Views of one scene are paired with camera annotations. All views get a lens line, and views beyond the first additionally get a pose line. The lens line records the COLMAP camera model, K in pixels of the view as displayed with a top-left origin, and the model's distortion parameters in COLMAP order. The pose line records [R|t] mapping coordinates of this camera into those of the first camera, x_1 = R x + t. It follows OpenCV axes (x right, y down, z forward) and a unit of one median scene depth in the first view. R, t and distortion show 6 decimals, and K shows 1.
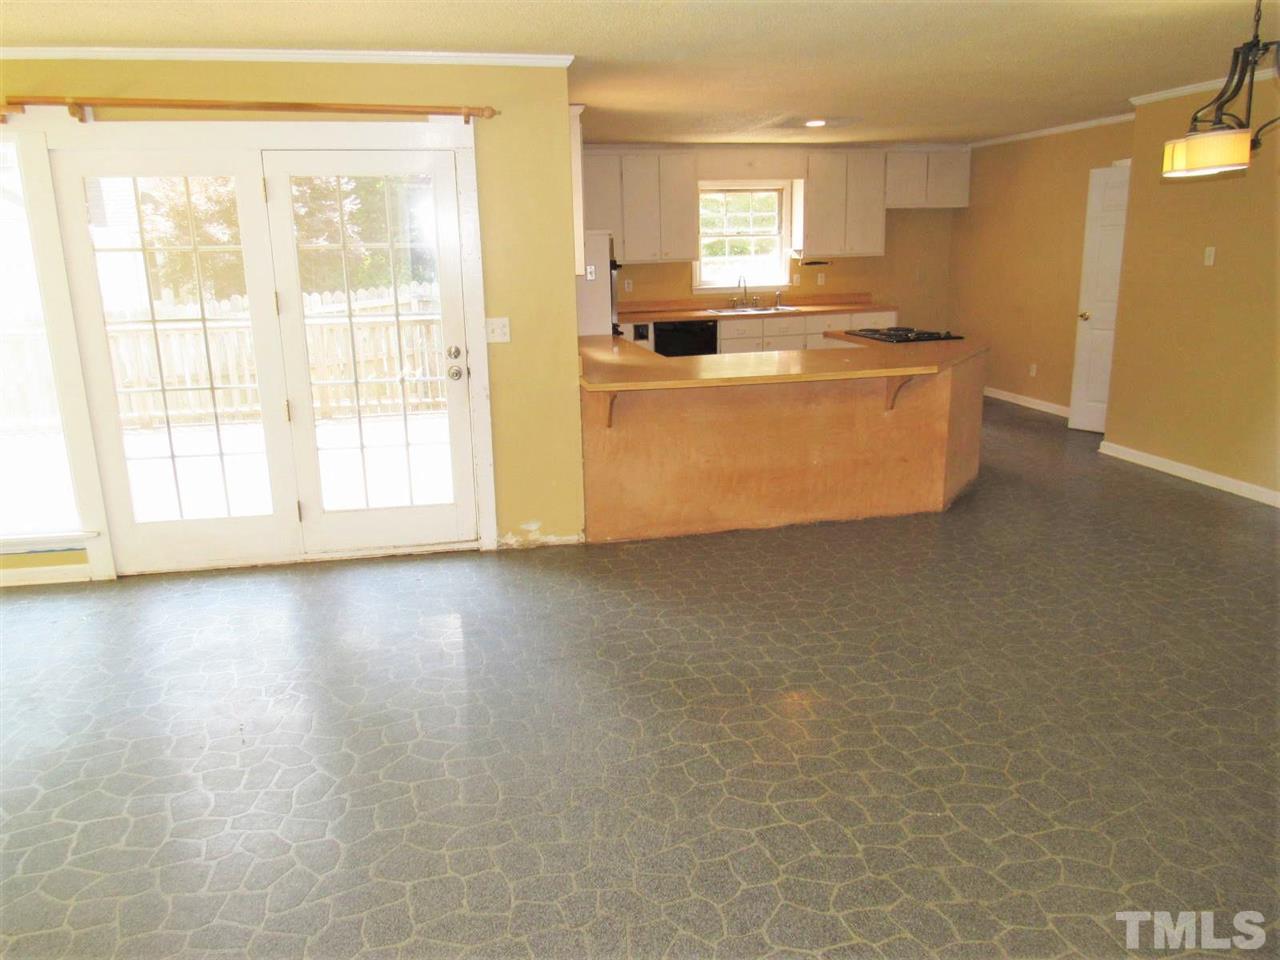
lens RADIAL K [[926.7, 0, 658.2], [0, 926.7, 474.0], [0, 0, 1]] dist [-0.012800, 0.005642]
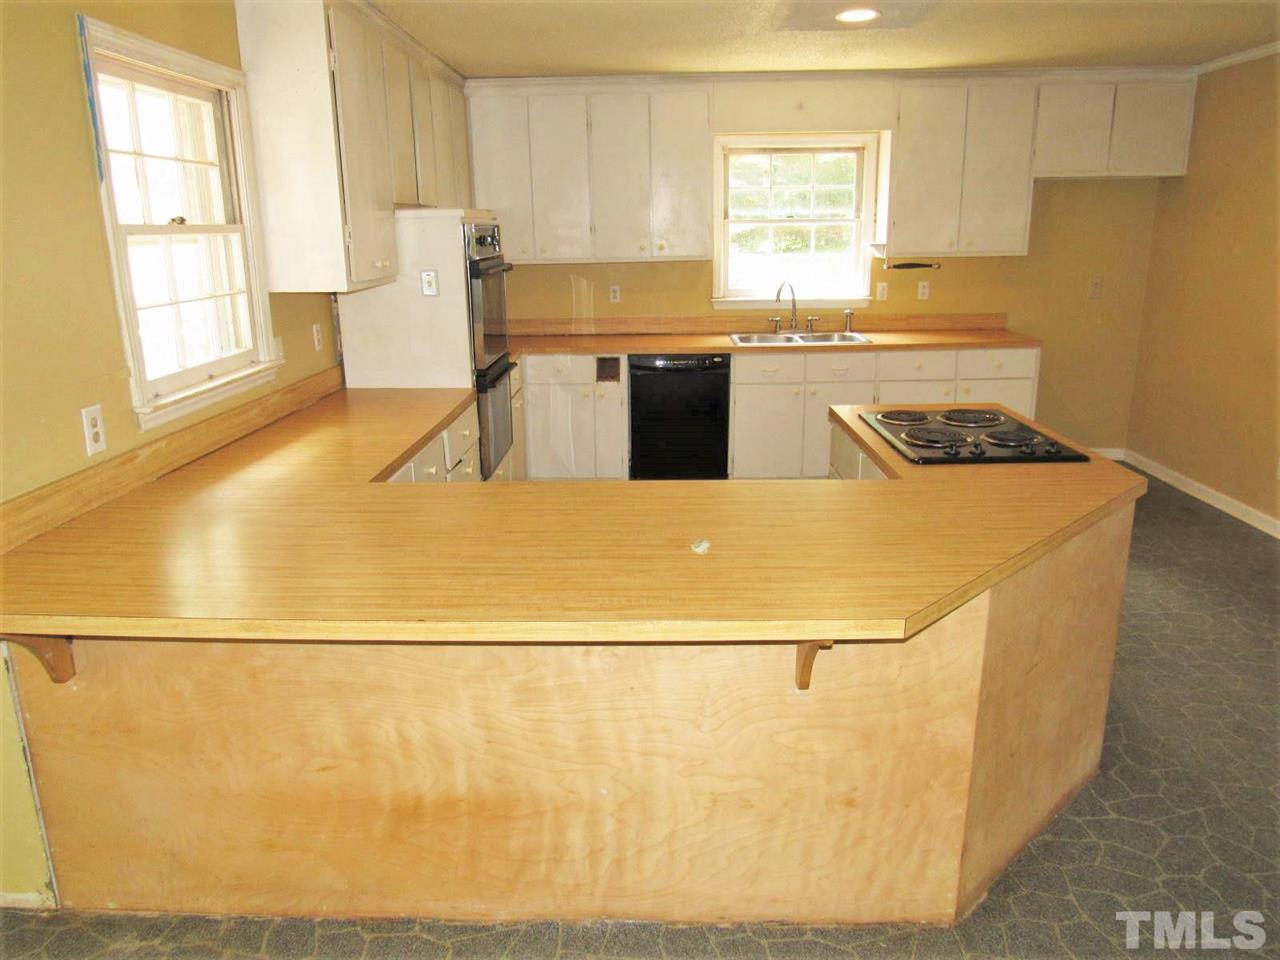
lens RADIAL K [[926.7, 0, 643.6], [0, 926.7, 471.1], [0, 0, 1]] dist [-0.012800, 0.005642]
pose [[0.969290, 0.072812, -0.234895, 0.266273], [-0.069244, 0.997325, 0.023414, -0.159277], [0.235972, -0.006430, 0.971739, 0.606283]]
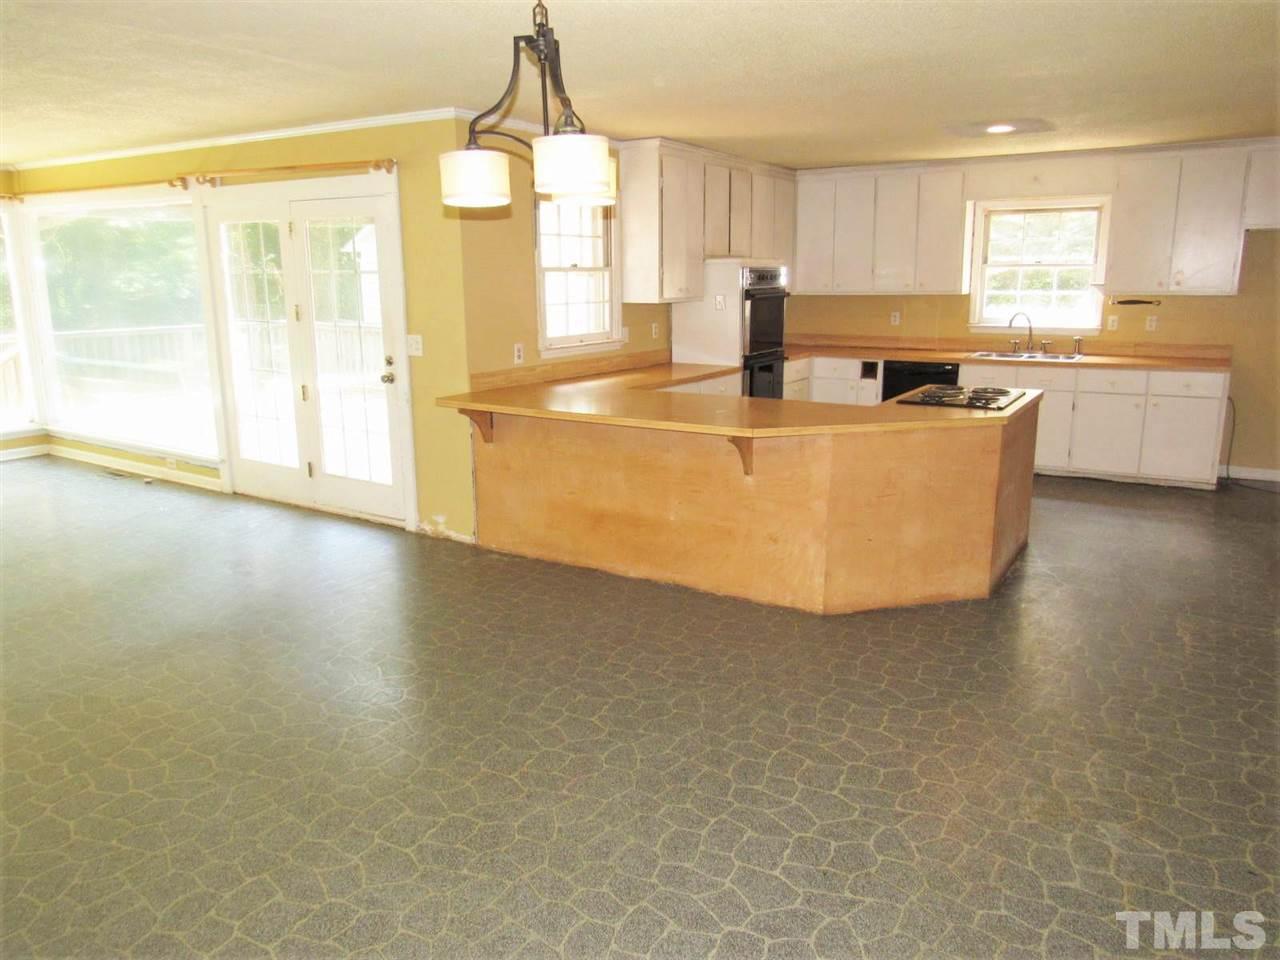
lens RADIAL K [[926.7, 0, 640.9], [0, 926.7, 477.2], [0, 0, 1]] dist [-0.012800, 0.005642]
pose [[0.709780, 0.166990, -0.684344, 0.751706], [-0.180411, 0.982186, 0.052552, -0.091542], [0.680929, 0.086163, 0.727263, 0.314673]]
